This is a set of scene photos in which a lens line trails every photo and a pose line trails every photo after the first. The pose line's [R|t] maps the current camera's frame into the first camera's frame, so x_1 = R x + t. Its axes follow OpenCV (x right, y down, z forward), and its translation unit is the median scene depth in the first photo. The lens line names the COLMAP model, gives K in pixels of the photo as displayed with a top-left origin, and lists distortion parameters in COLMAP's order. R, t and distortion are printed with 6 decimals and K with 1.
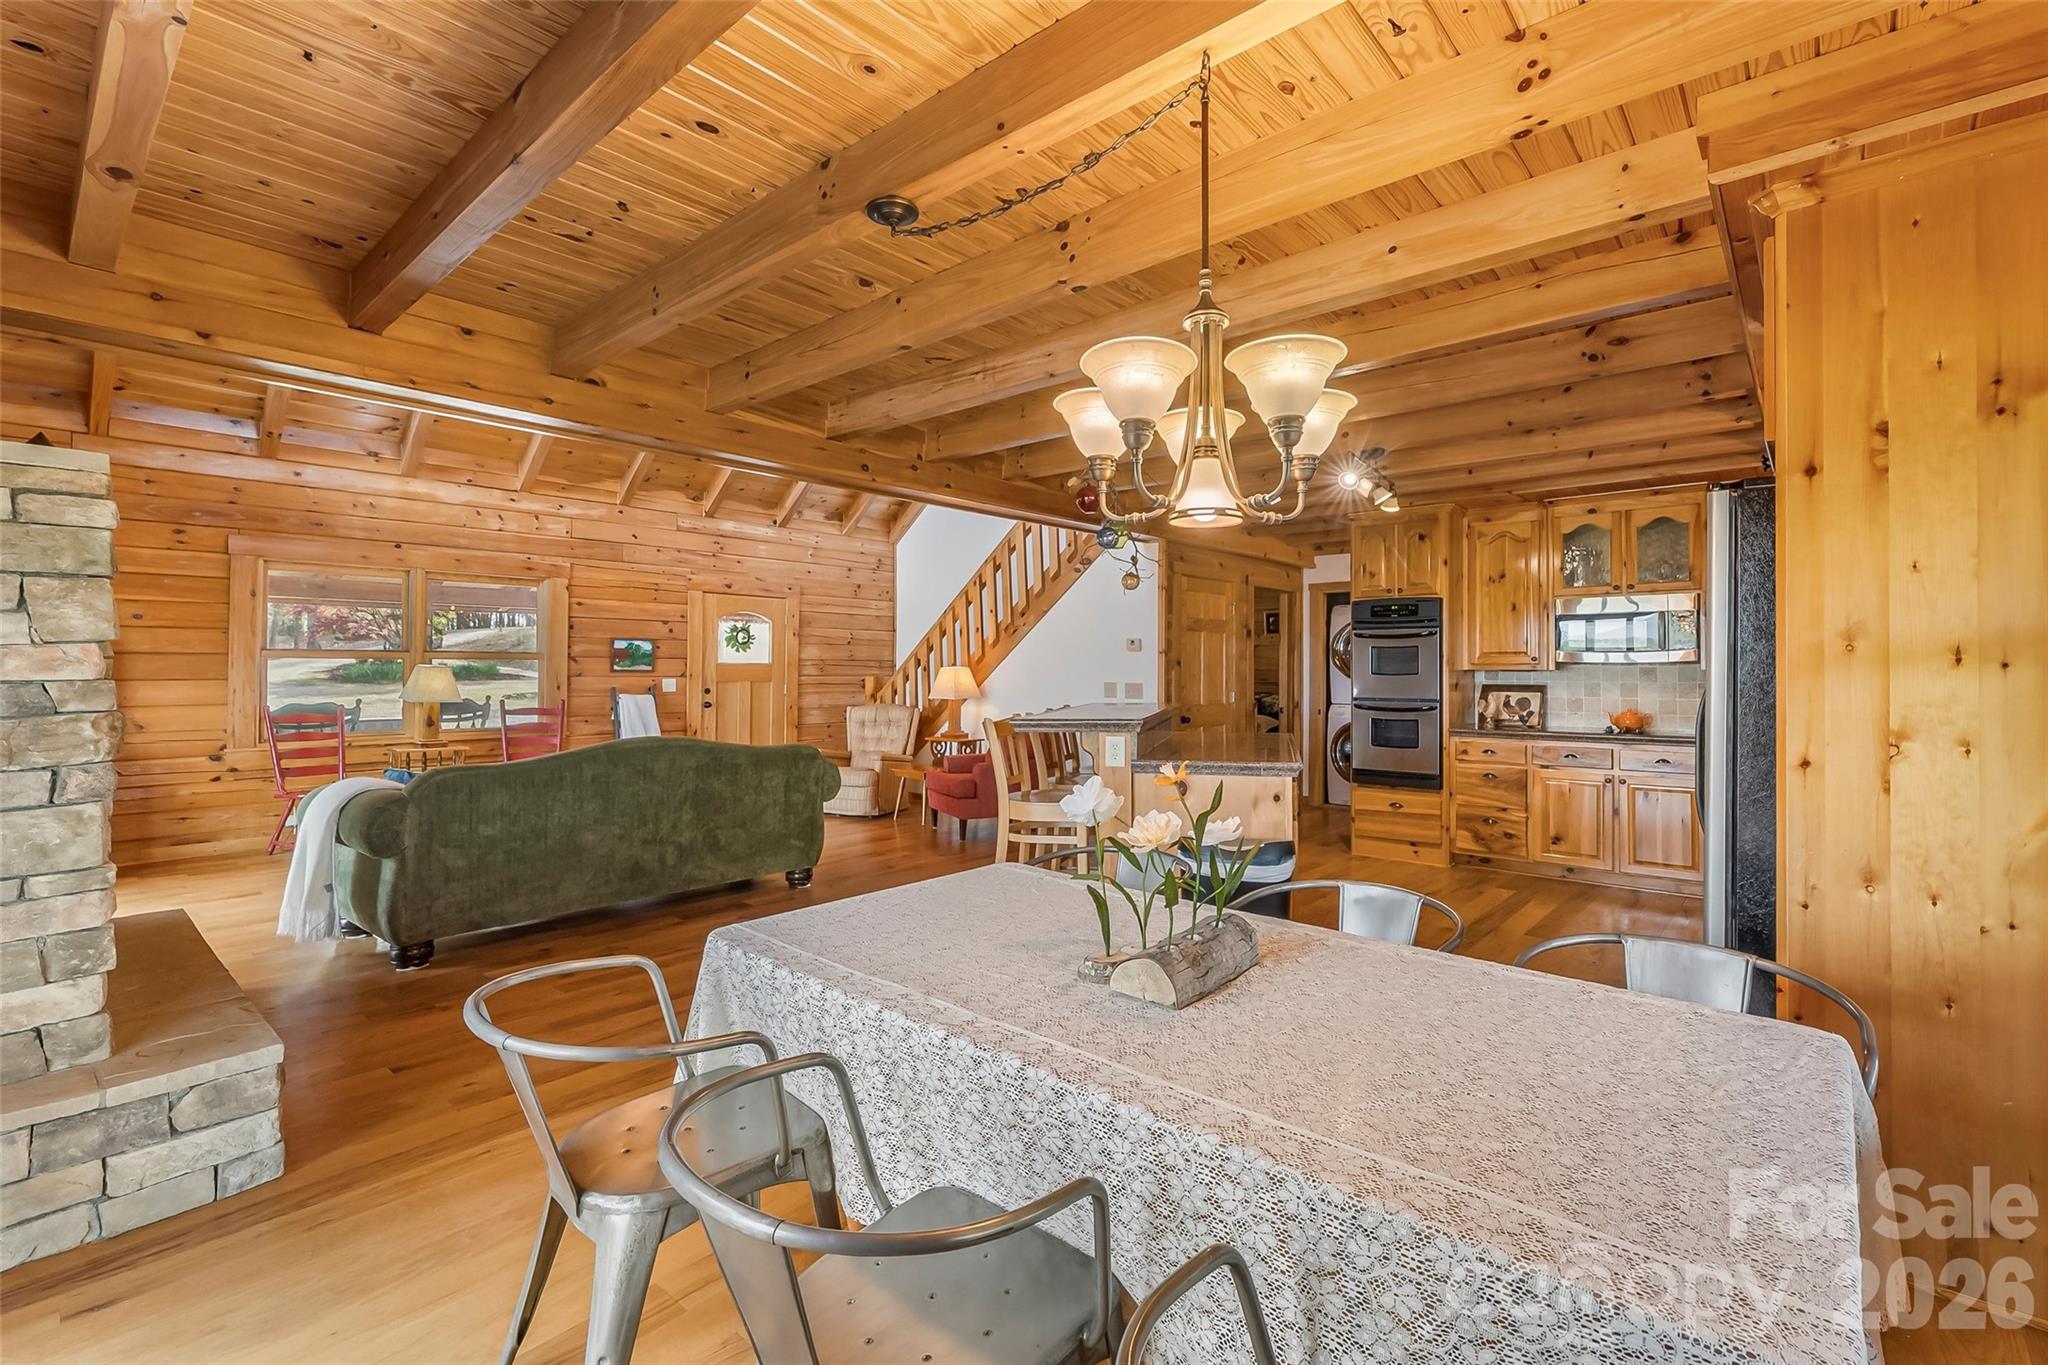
lens RADIAL K [[897.6, 0, 1030.2], [0, 897.6, 663.6], [0, 0, 1]] dist [0.000634, 0.000070]
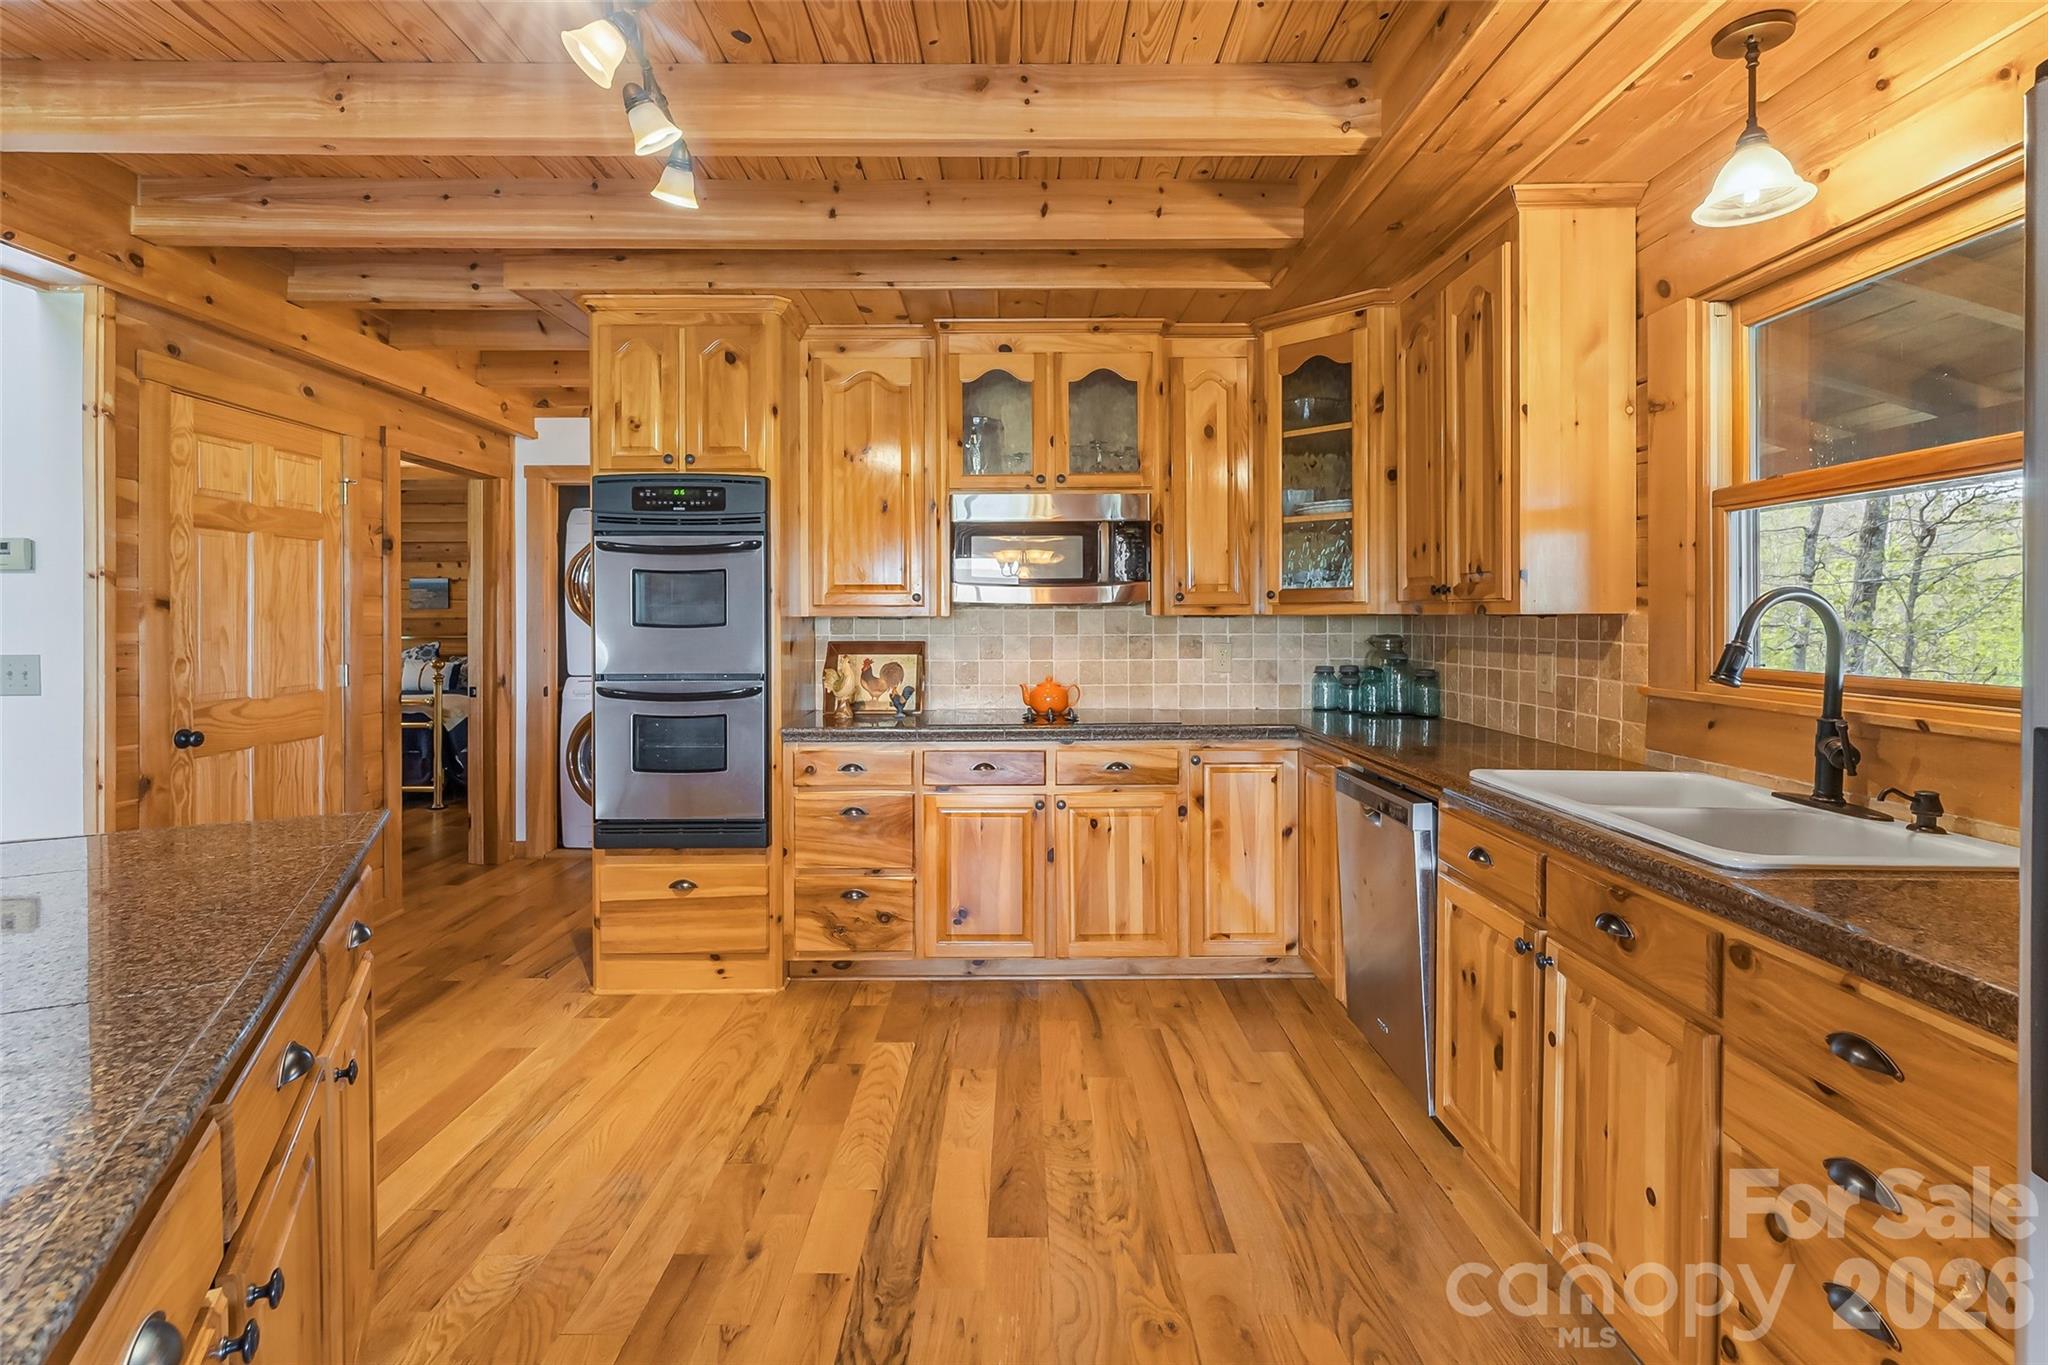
lens RADIAL K [[1000.5, 0, 1027.5], [0, 1000.5, 618.8], [0, 0, 1]] dist [0.002348, 0.000153]
pose [[0.744319, -0.005640, 0.667800, 0.179403], [-0.000342, 0.999961, 0.008826, 0.002823], [-0.667824, -0.006798, 0.744288, 0.459755]]
